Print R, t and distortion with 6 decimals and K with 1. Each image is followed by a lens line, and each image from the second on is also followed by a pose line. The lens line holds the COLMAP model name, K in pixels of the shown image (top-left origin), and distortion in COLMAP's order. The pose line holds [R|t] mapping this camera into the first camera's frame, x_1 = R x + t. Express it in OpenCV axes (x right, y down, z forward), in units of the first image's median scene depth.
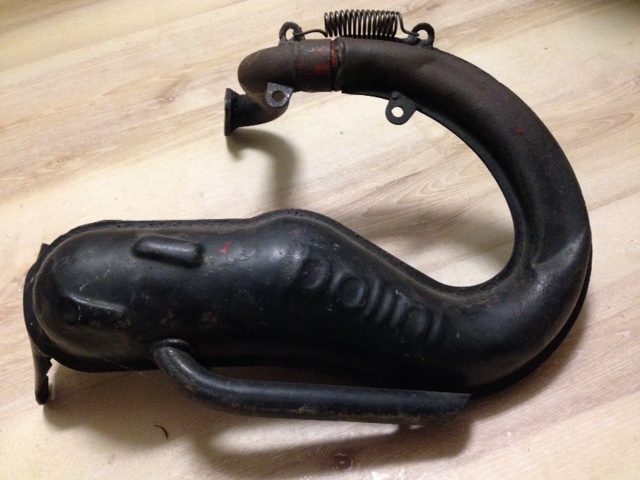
lens RADIAL K [[600.5, 0, 320.0], [0, 600.5, 240.0], [0, 0, 1]] dist [0.101051, -0.229258]
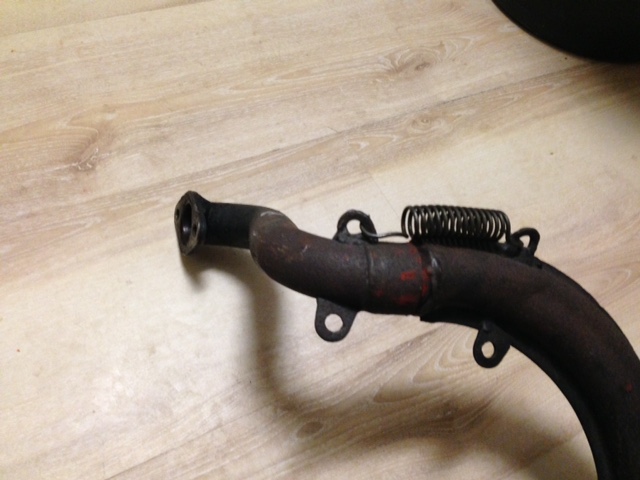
lens RADIAL K [[577.0, 0, 320.0], [0, 577.0, 240.0], [0, 0, 1]] dist [0.103959, -0.189394]
pose [[0.957335, 0.058724, 0.282950, -0.183350], [-0.102262, 0.984622, 0.141644, -0.283336], [-0.270281, -0.164536, 0.948618, 0.274880]]
